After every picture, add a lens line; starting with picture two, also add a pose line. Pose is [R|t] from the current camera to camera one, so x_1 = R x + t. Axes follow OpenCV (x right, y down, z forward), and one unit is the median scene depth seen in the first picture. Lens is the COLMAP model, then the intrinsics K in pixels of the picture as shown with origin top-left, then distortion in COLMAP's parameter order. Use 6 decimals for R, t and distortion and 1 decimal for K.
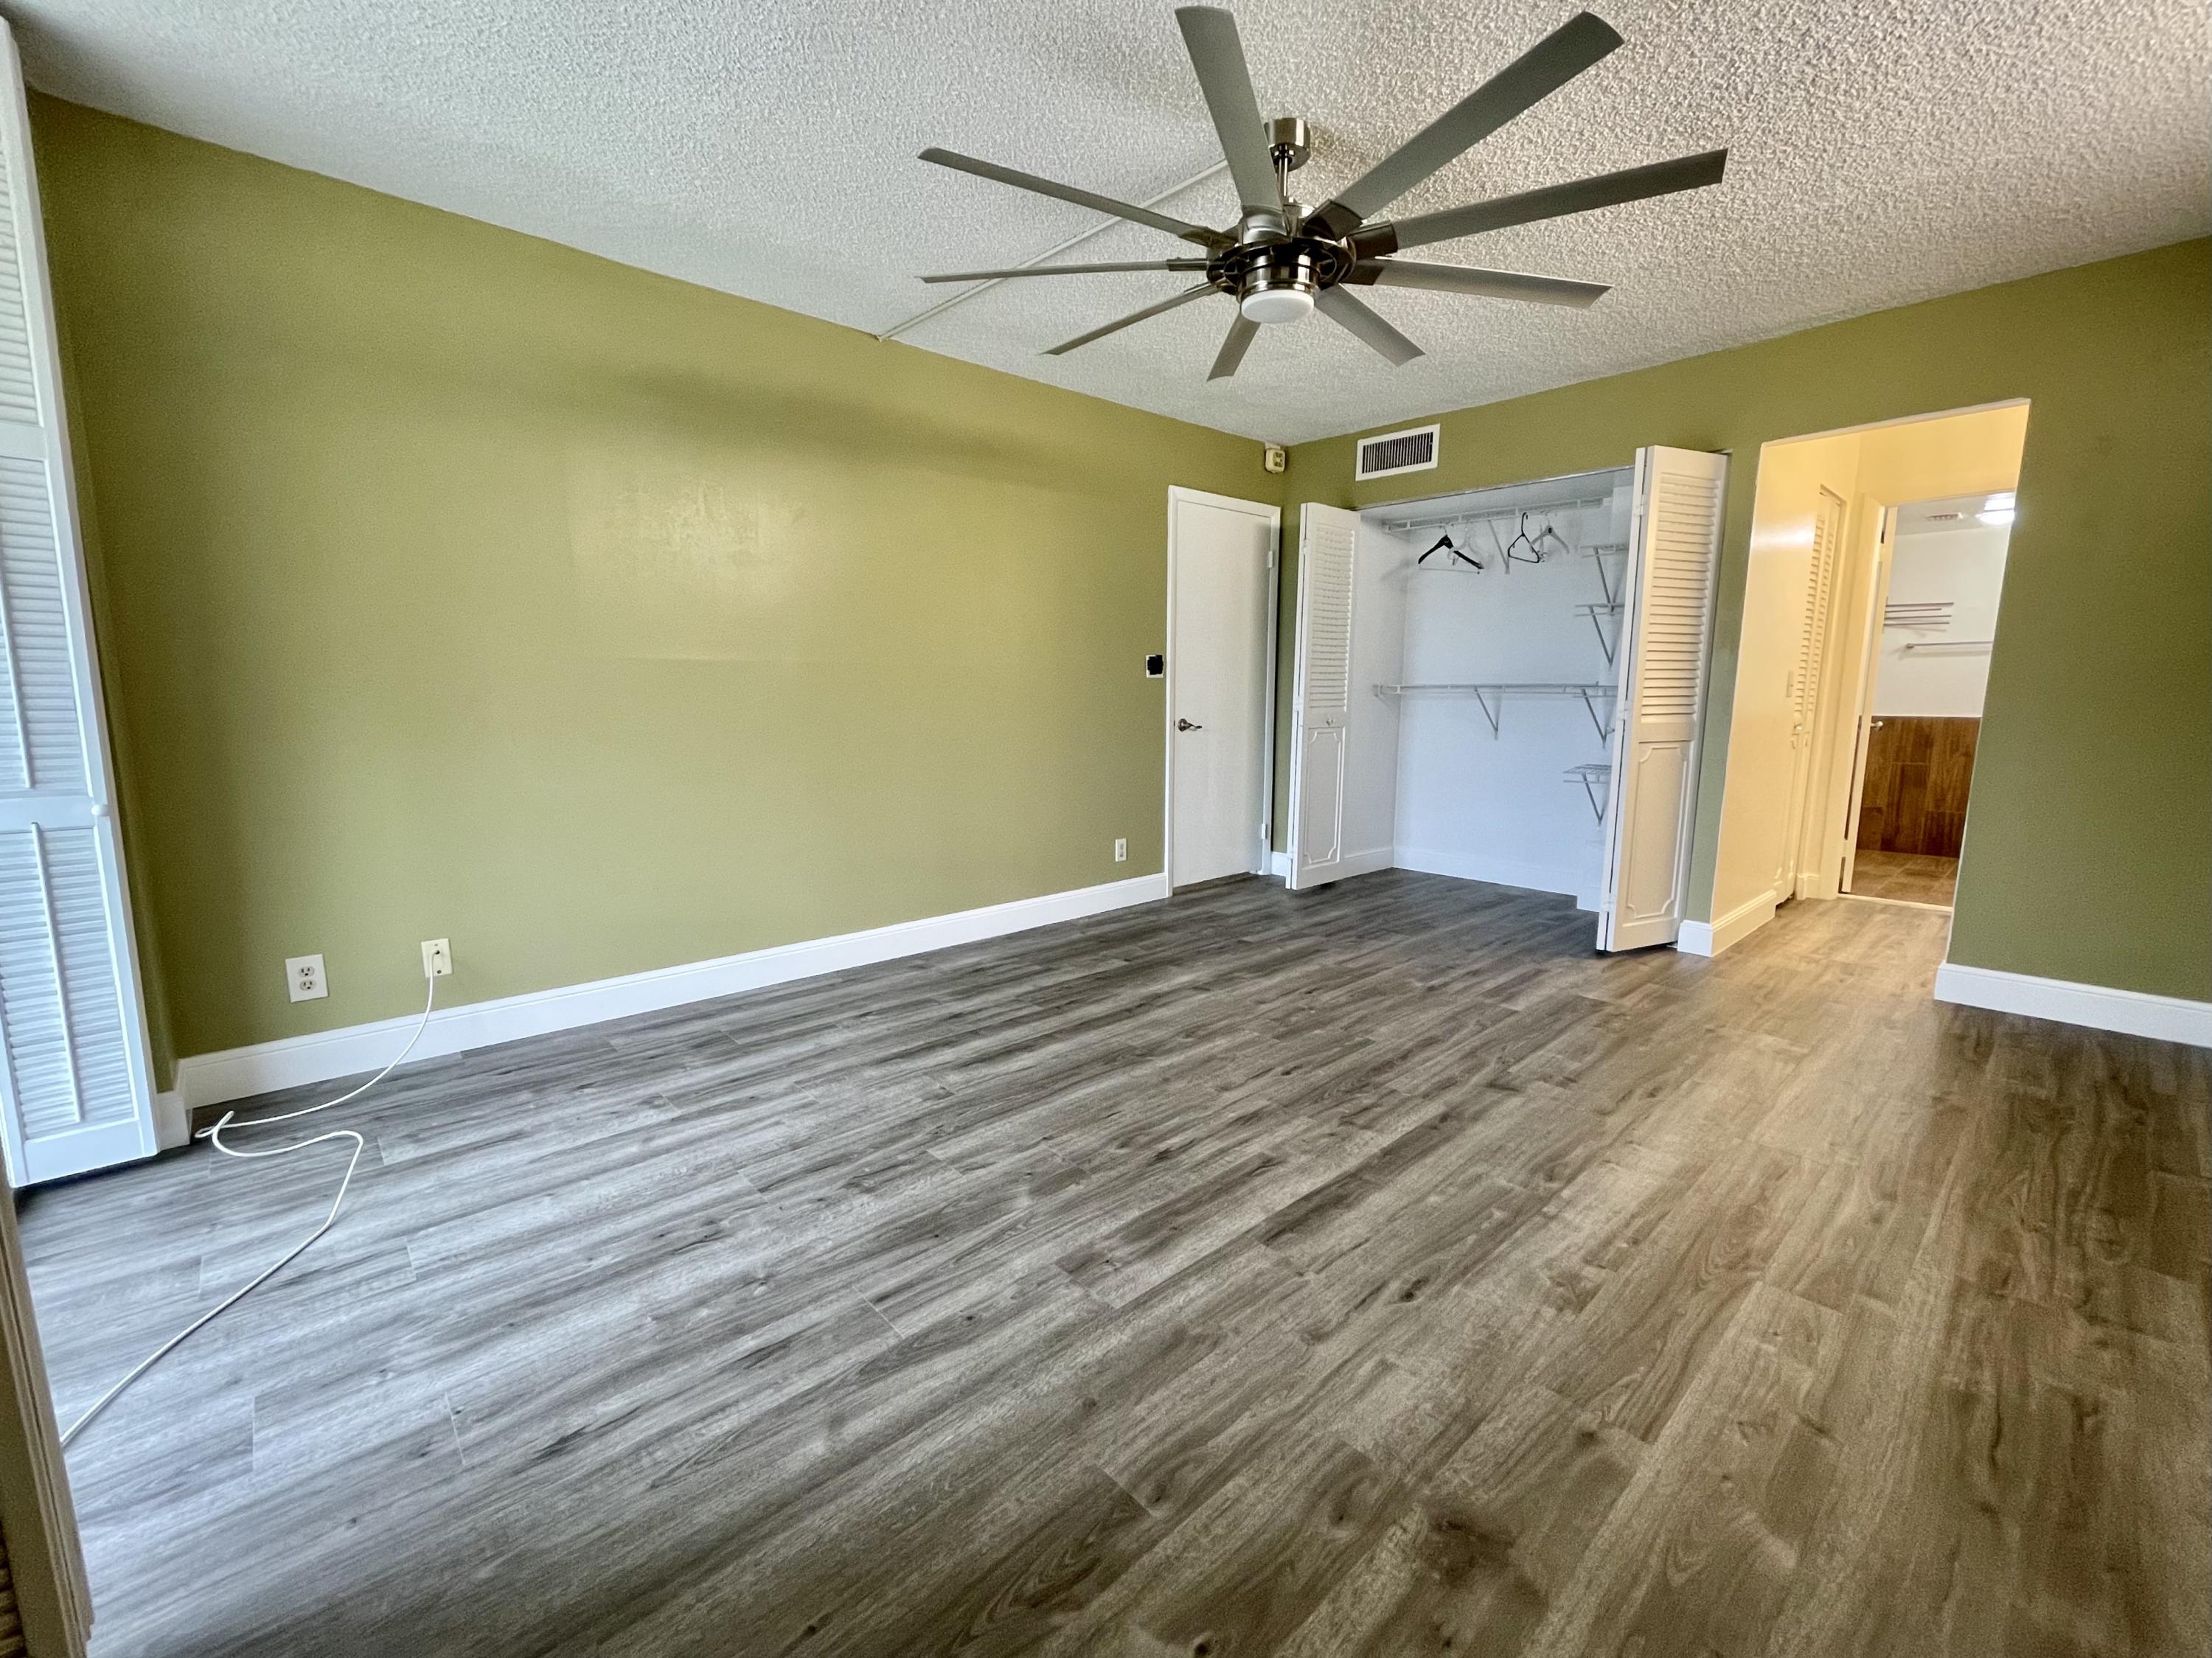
lens RADIAL K [[907.8, 0, 1105.6], [0, 907.8, 824.4], [0, 0, 1]] dist [-0.001158, 0.000712]
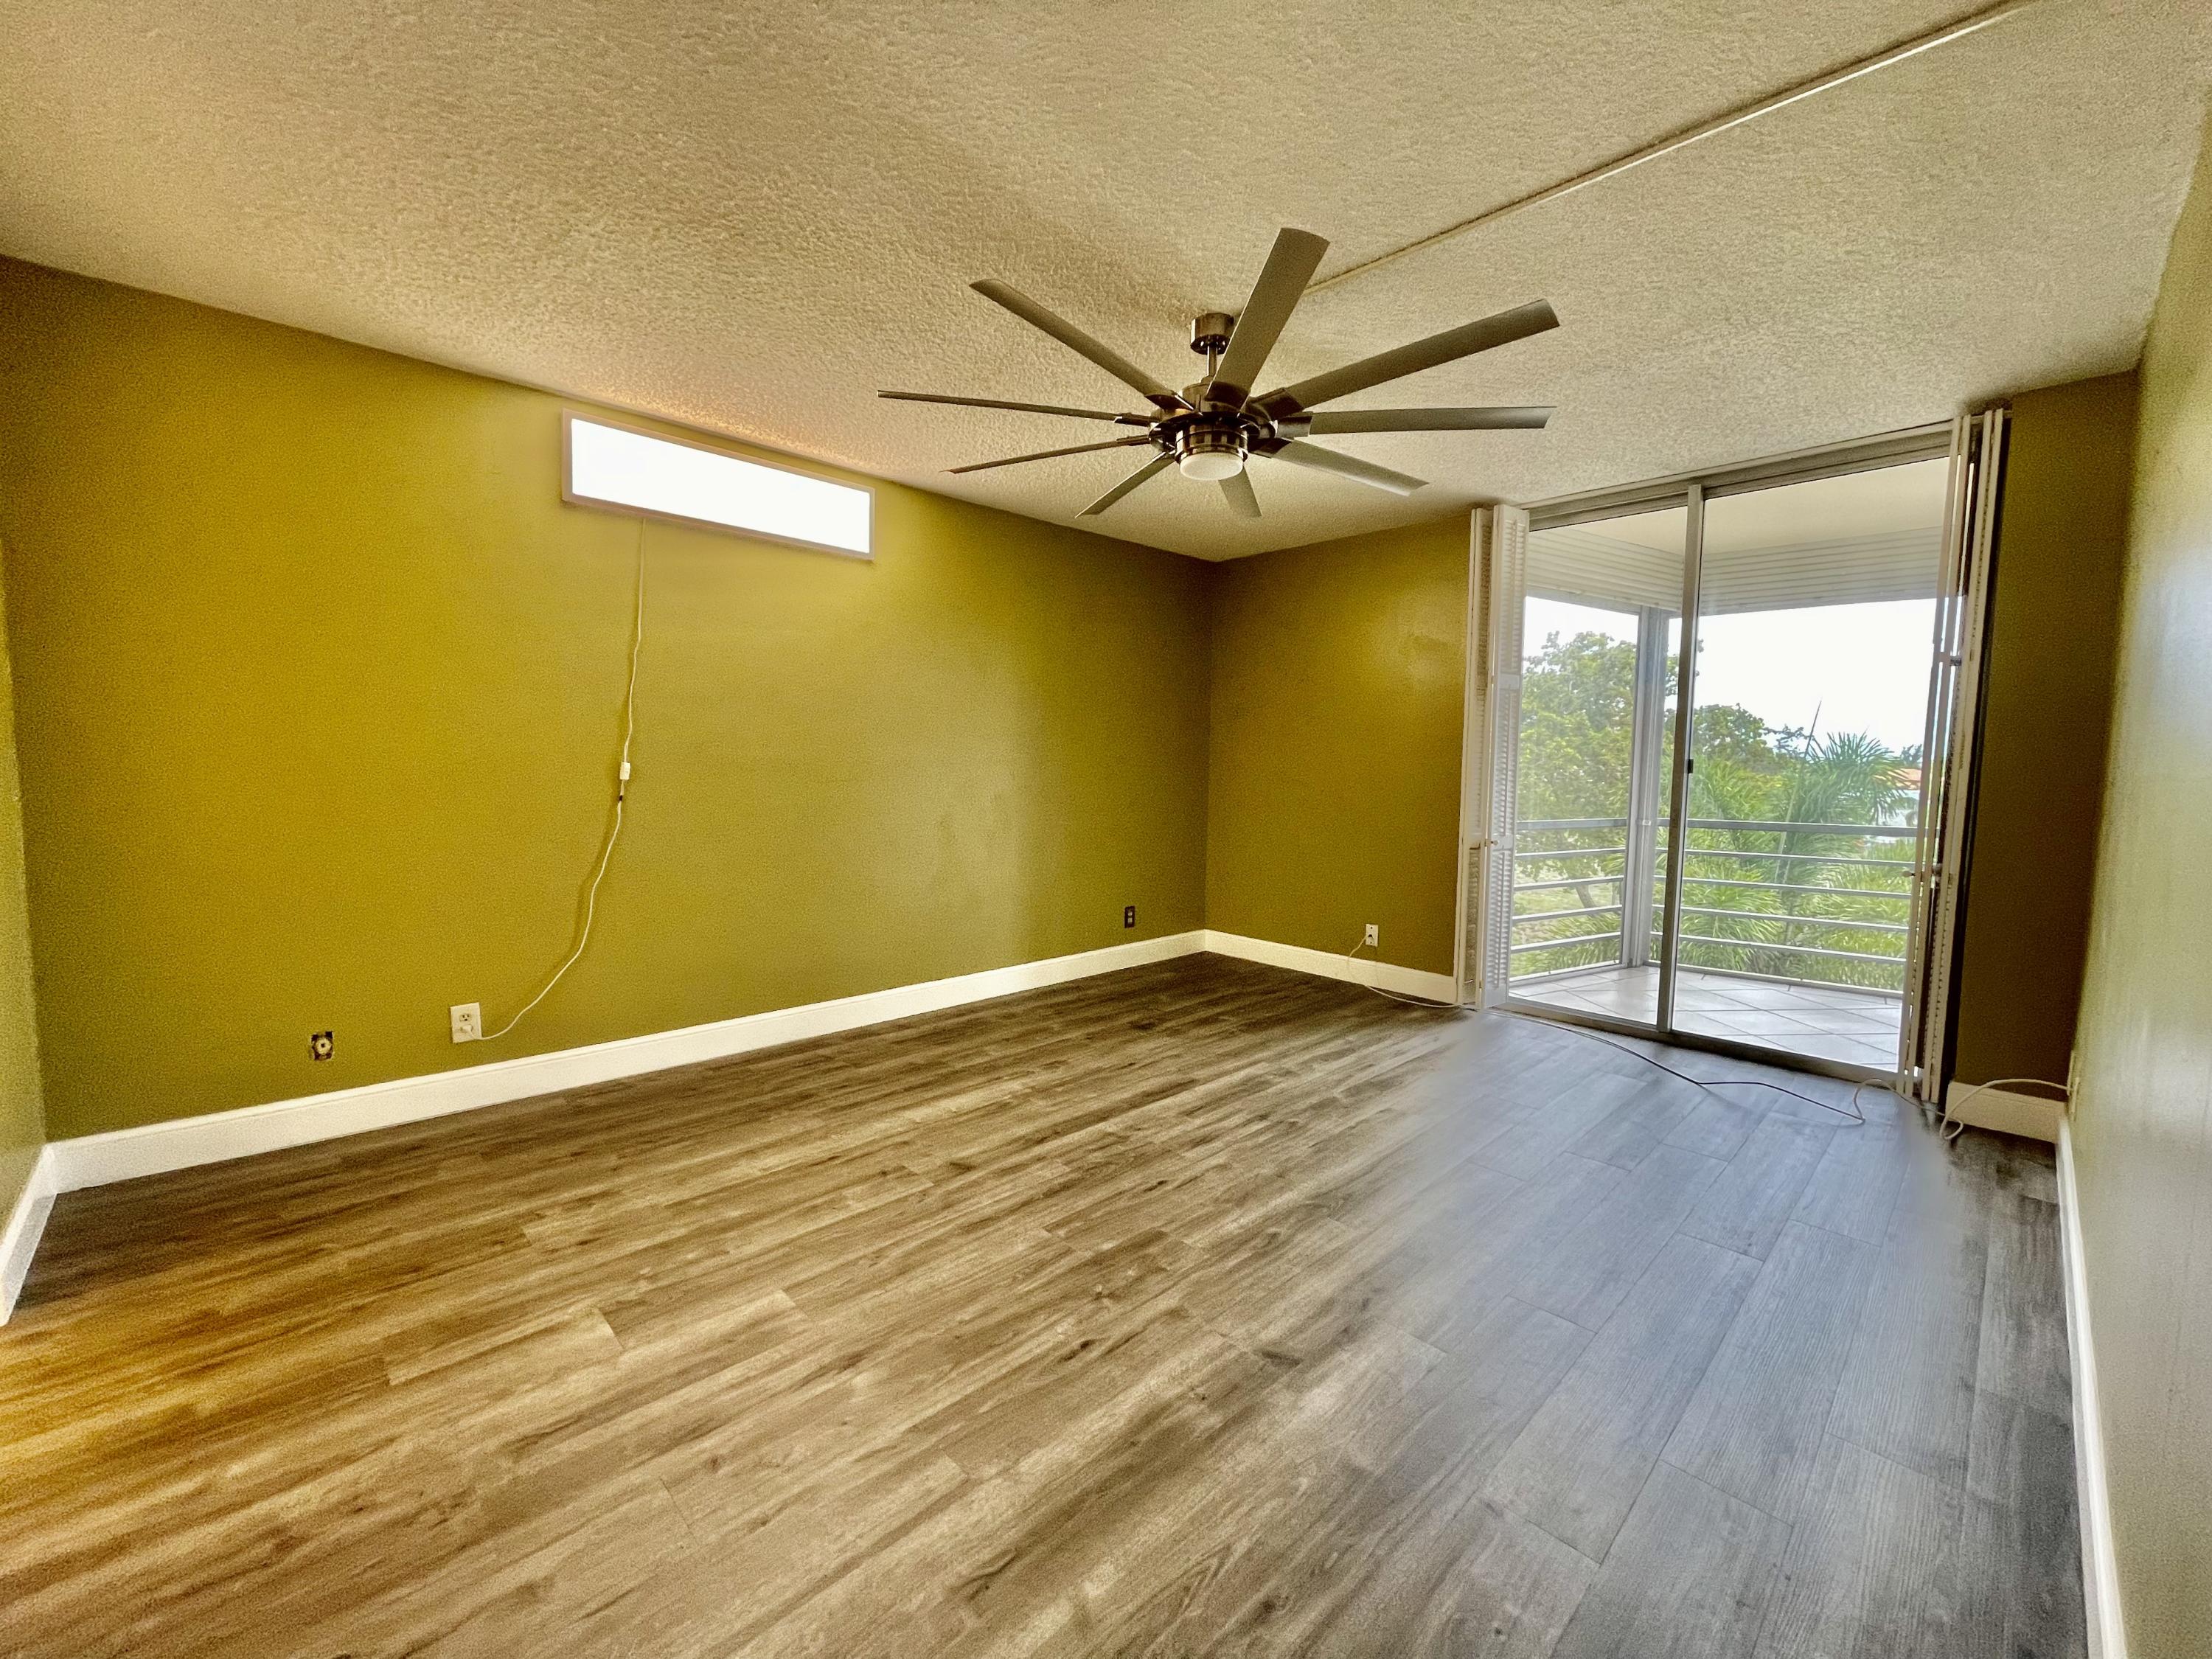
lens RADIAL K [[907.9, 0, 1108.9], [0, 907.9, 835.7], [0, 0, 1]] dist [-0.001158, 0.000712]
pose [[-0.999190, -0.012902, -0.038123, 0.310154], [-0.021383, 0.972655, 0.231269, -0.330501], [0.034097, 0.231897, -0.972143, 1.936974]]
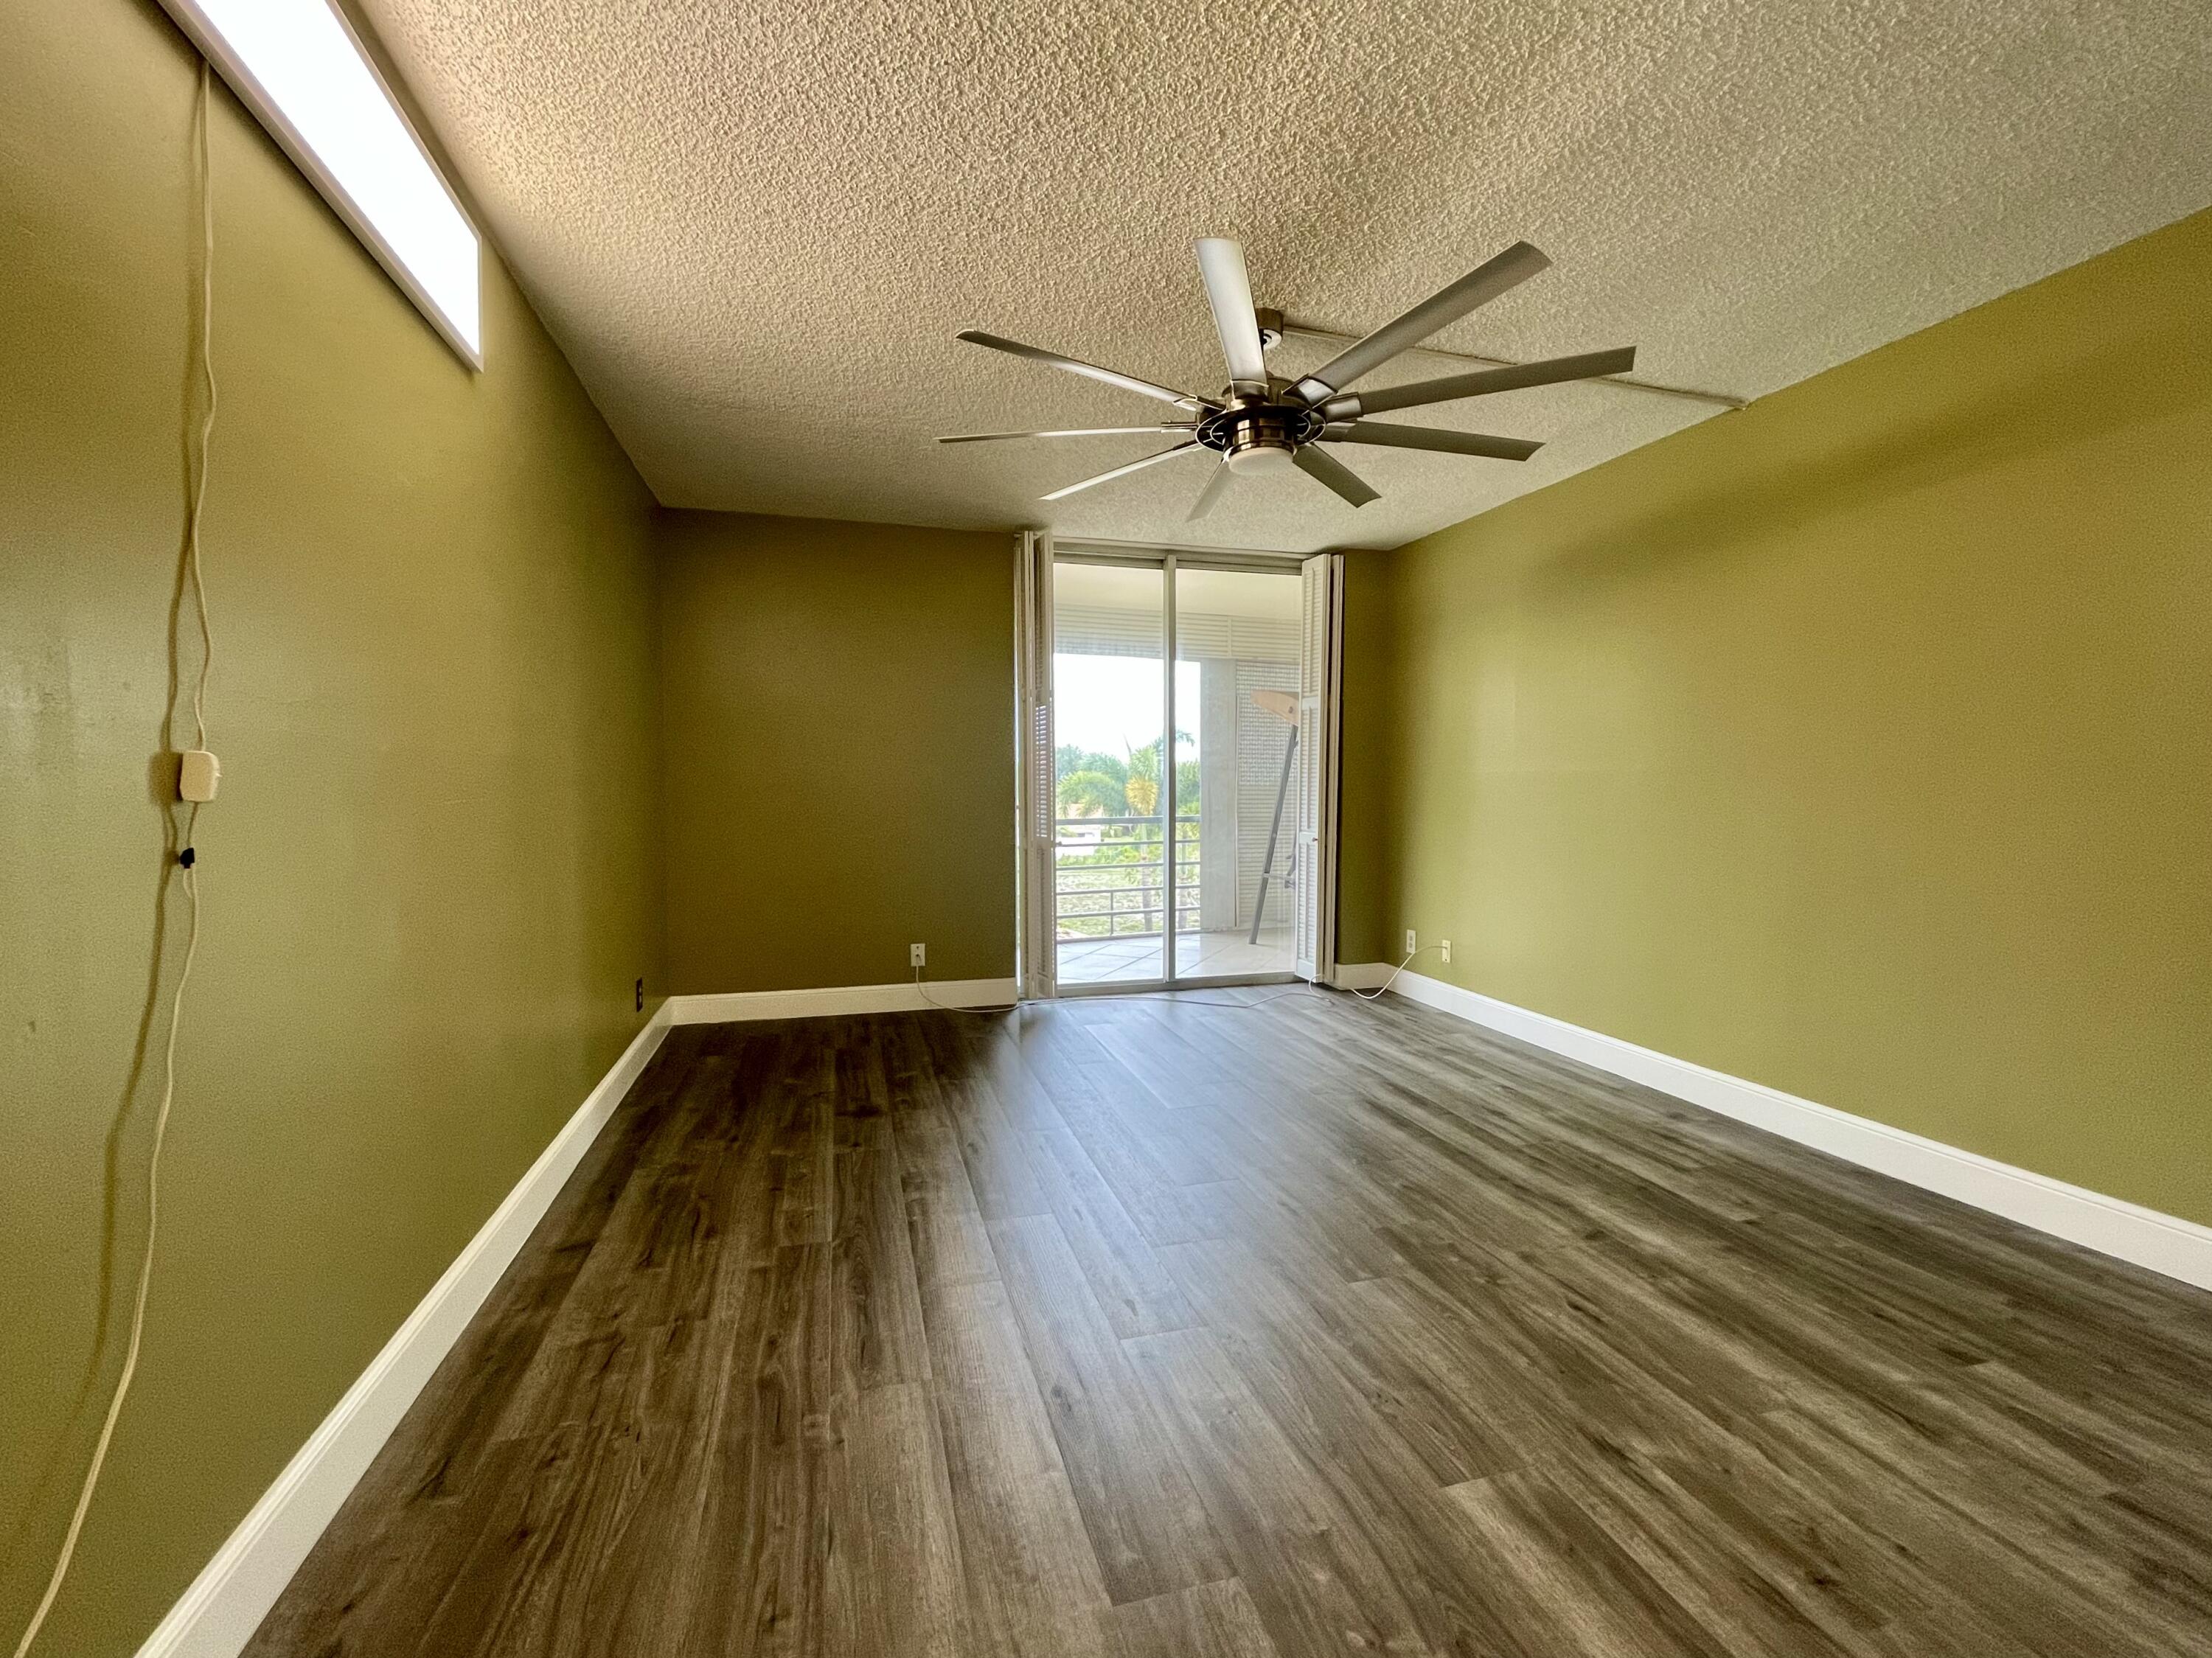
lens RADIAL K [[944.8, 0, 1111.5], [0, 944.8, 829.3], [0, 0, 1]] dist [-0.002306, 0.000907]
pose [[-0.433971, 0.037512, -0.900146, 1.174018], [-0.133631, 0.985401, 0.105490, -0.189475], [0.890961, 0.166067, -0.422623, 1.233184]]
